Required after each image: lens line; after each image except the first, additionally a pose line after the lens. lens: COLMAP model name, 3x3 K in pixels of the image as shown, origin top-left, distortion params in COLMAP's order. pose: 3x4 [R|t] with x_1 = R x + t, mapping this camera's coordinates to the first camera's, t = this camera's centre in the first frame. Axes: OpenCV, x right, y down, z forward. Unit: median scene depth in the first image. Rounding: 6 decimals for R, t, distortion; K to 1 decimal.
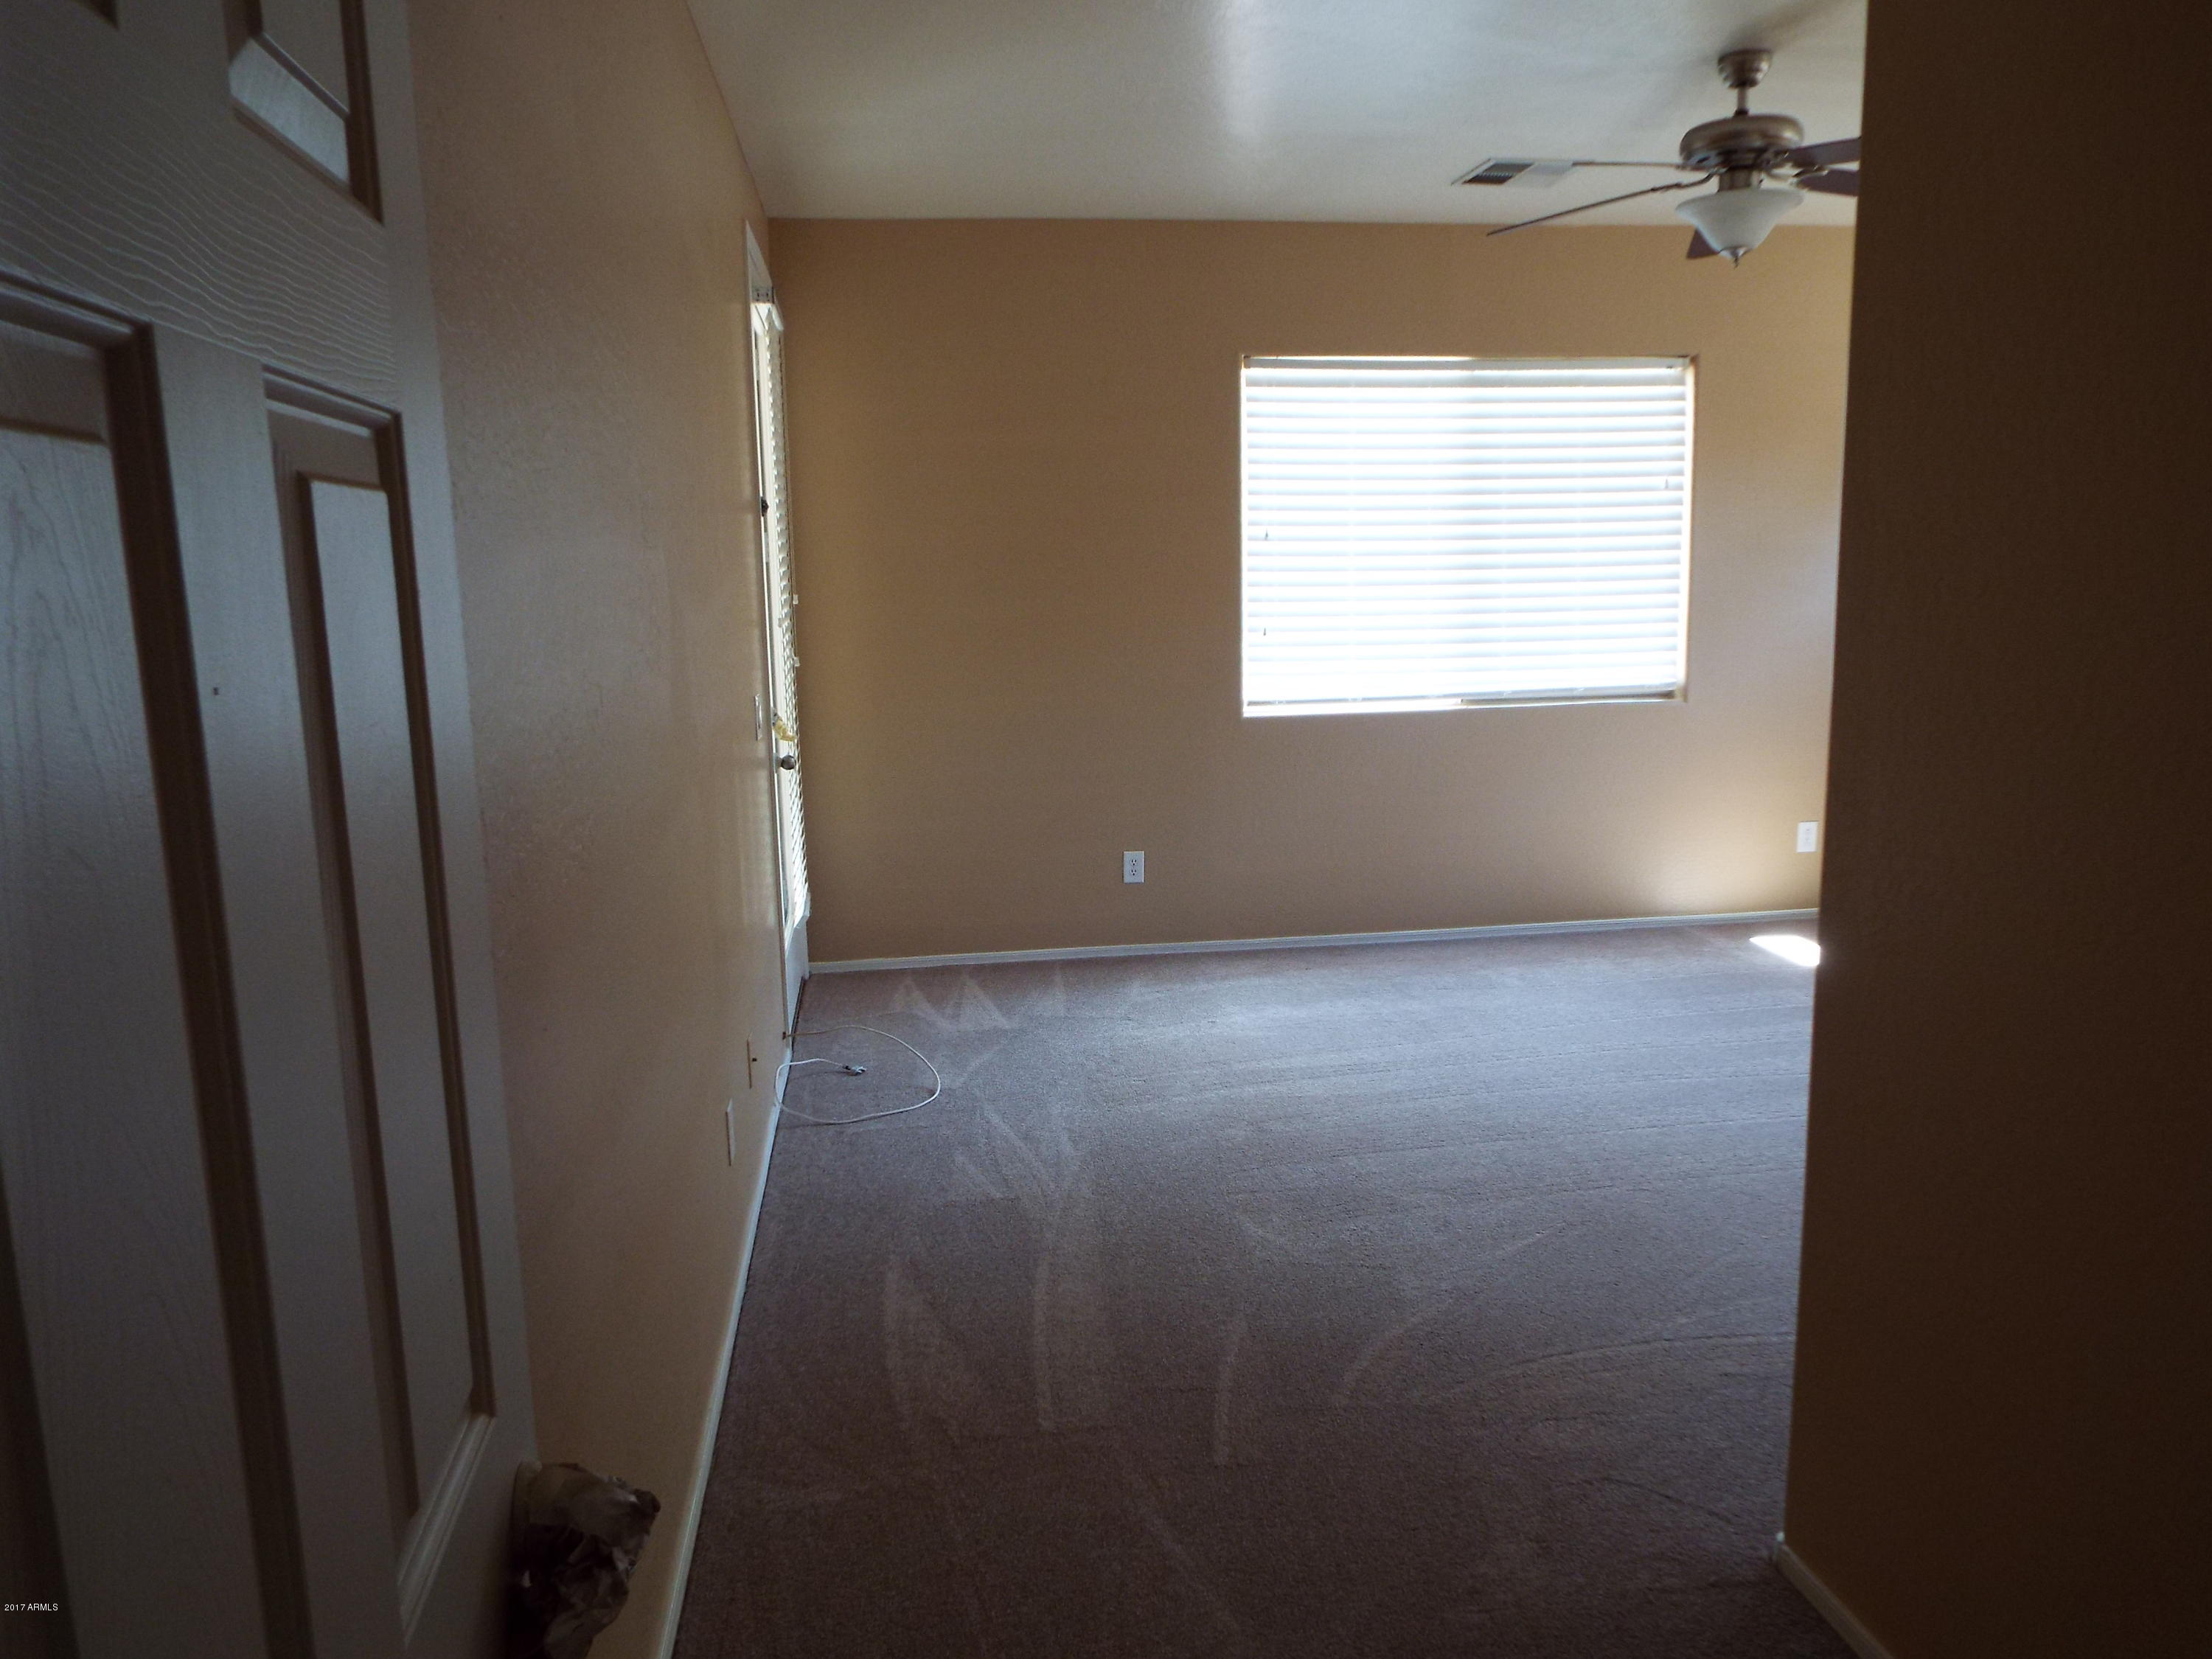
lens RADIAL K [[1594.4, 0, 1119.5], [0, 1594.4, 836.9], [0, 0, 1]] dist [-0.002020, -0.019118]
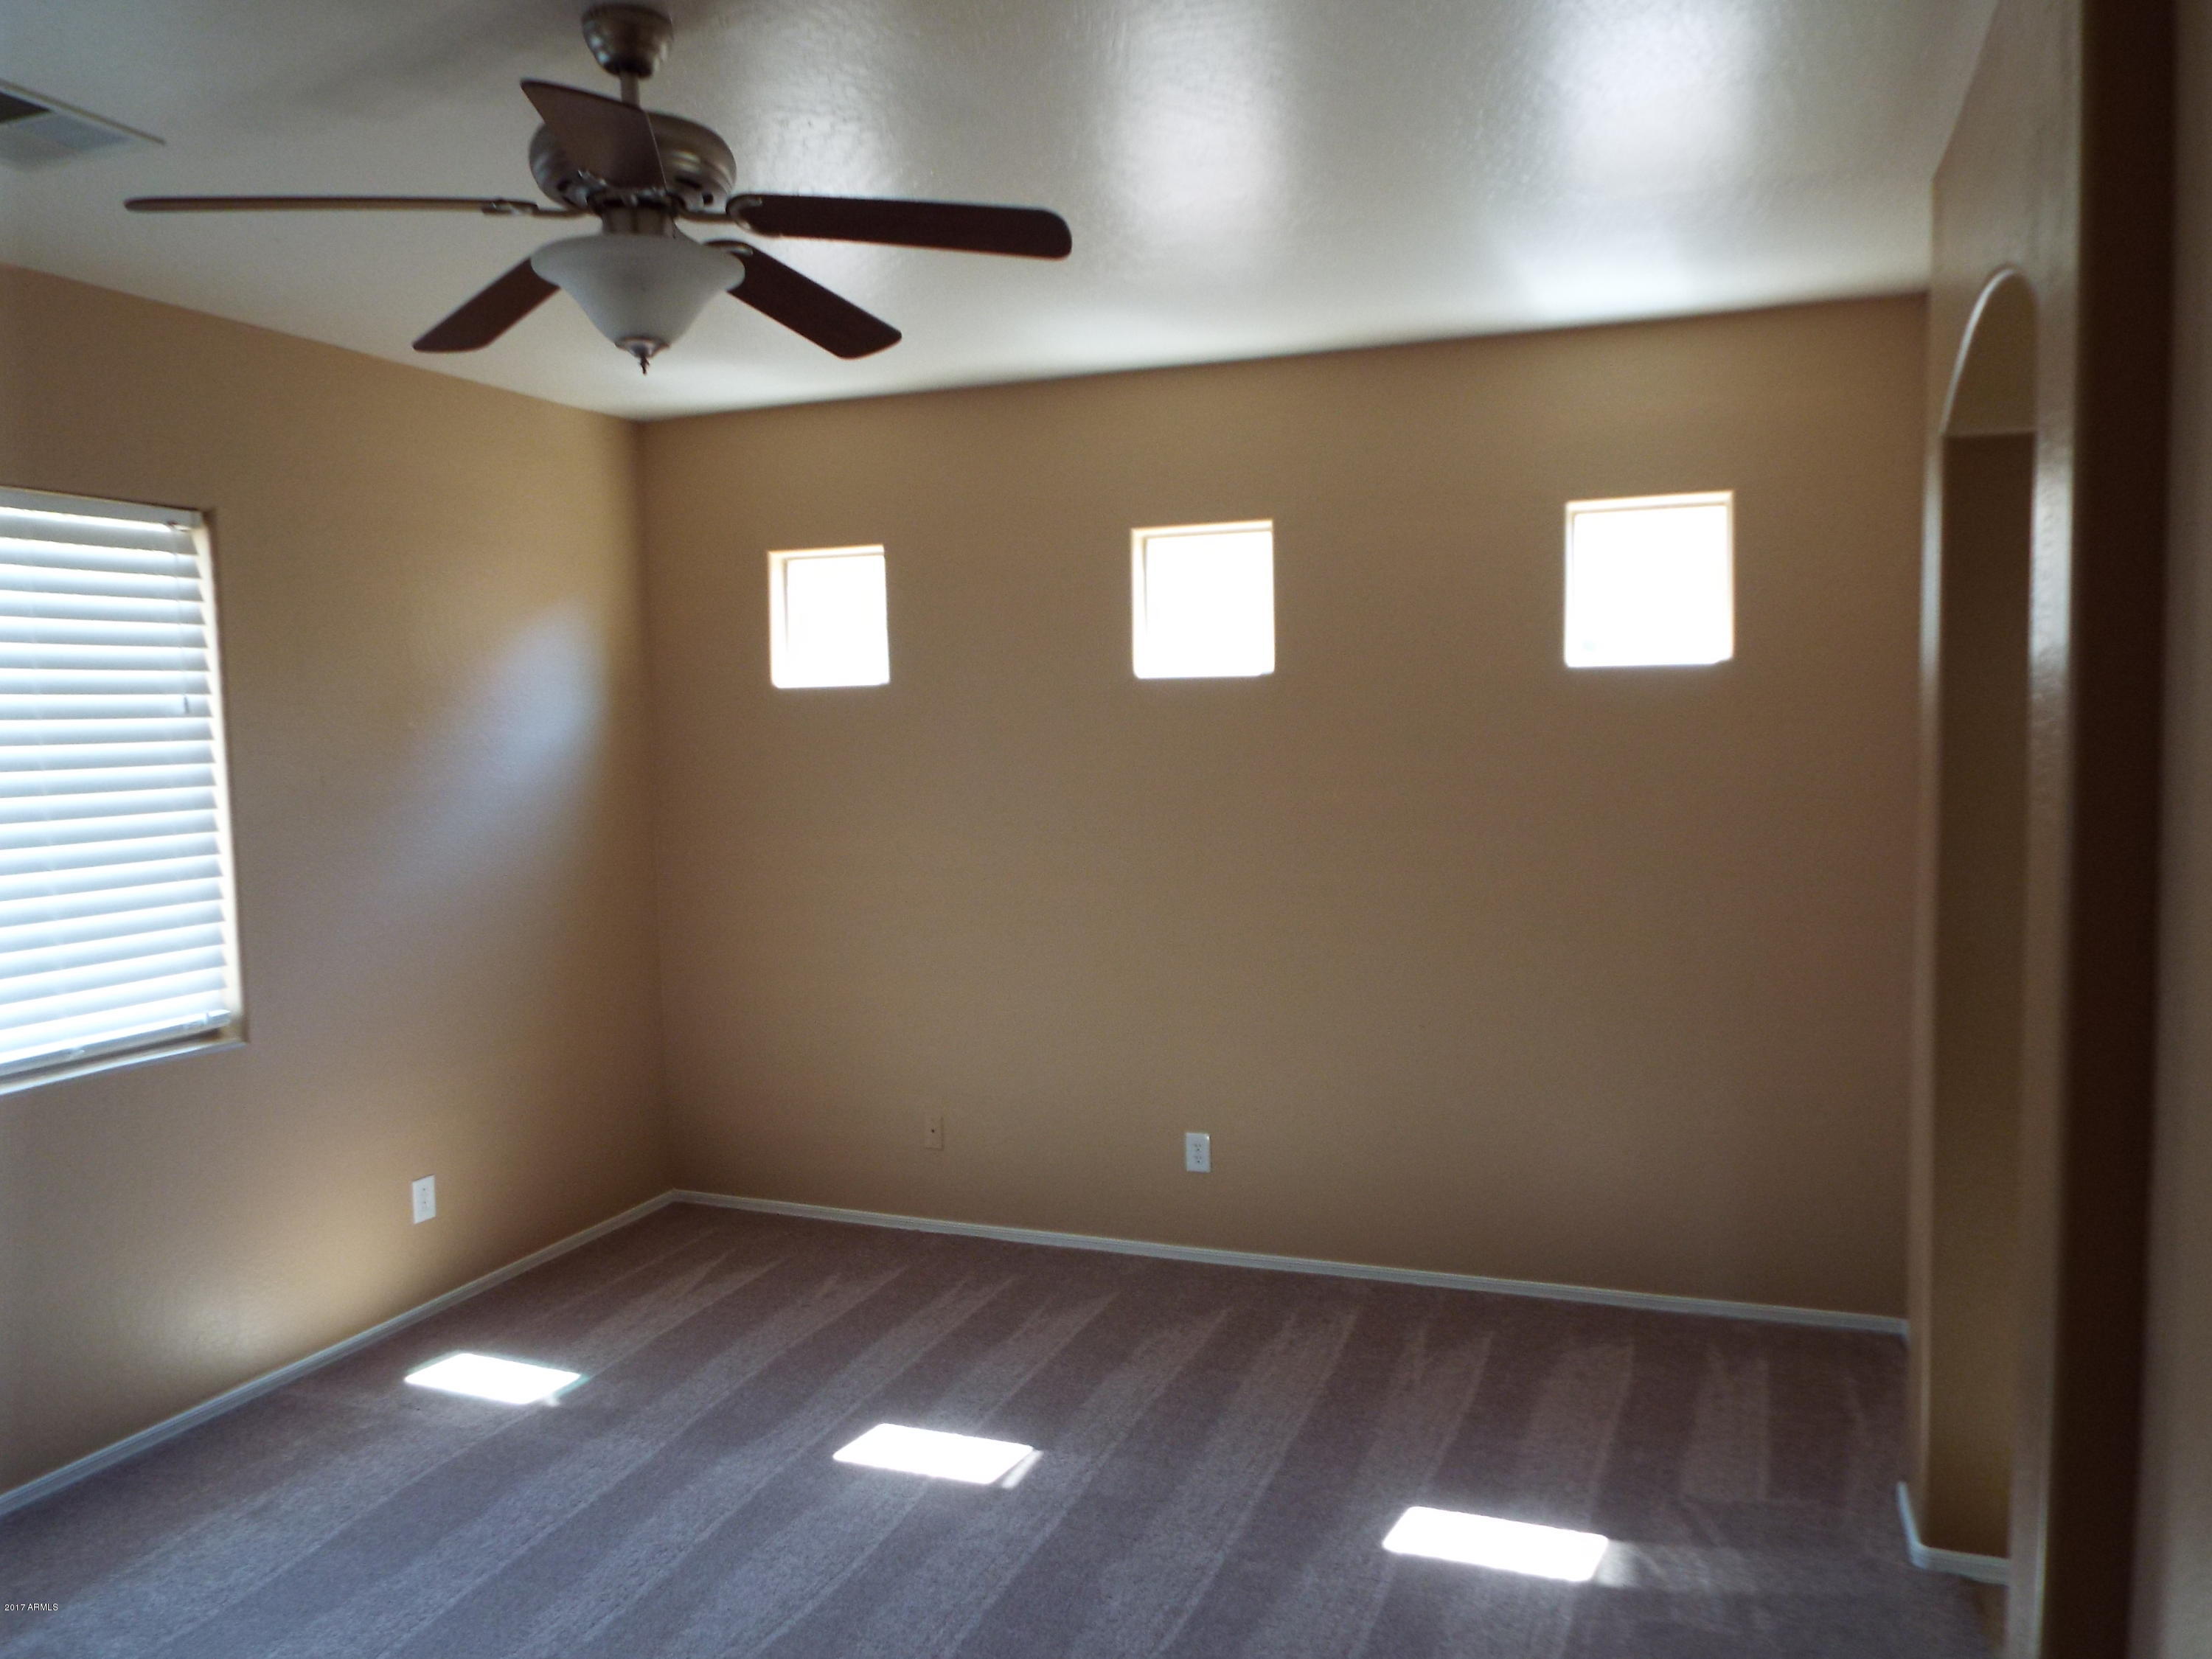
lens RADIAL K [[1594.4, 0, 1119.5], [0, 1594.4, 836.9], [0, 0, 1]] dist [-0.002020, -0.019118]
pose [[0.476729, -0.056696, 0.877220, -0.032264], [0.158672, 0.987076, -0.022435, -0.098880], [-0.864611, 0.149886, 0.479564, 0.392258]]
